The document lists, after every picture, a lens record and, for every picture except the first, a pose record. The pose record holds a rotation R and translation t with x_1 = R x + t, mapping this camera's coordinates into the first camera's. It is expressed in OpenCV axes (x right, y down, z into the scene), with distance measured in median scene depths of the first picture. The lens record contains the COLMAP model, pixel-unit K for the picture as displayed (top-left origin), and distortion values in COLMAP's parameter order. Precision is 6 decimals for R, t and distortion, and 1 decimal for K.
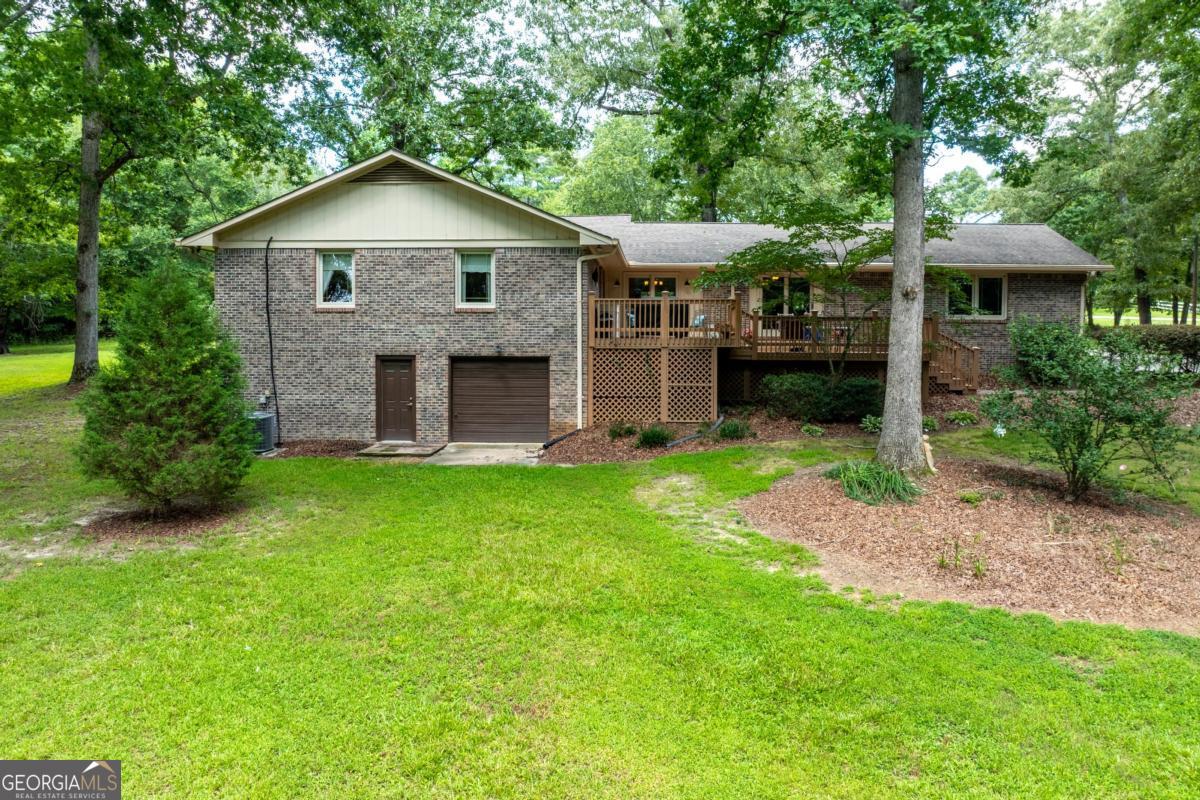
lens RADIAL K [[841.6, 0, 607.4], [0, 841.6, 397.9], [0, 0, 1]] dist [-0.039277, 0.001864]
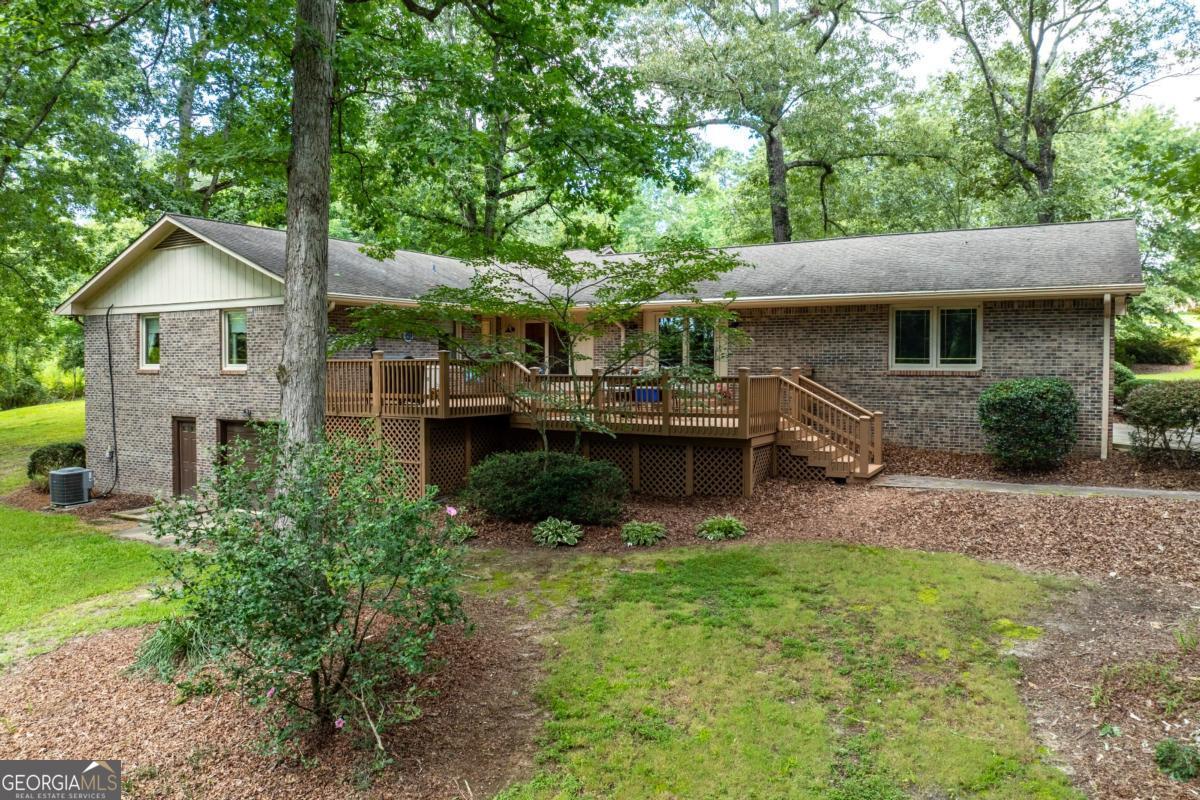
lens RADIAL K [[841.6, 0, 607.4], [0, 841.6, 397.9], [0, 0, 1]] dist [-0.039277, 0.001864]
pose [[0.890854, 0.013161, -0.454100, 0.656036], [-0.022700, 0.999621, -0.015560, -0.069545], [0.453723, 0.024170, 0.890815, 0.339009]]
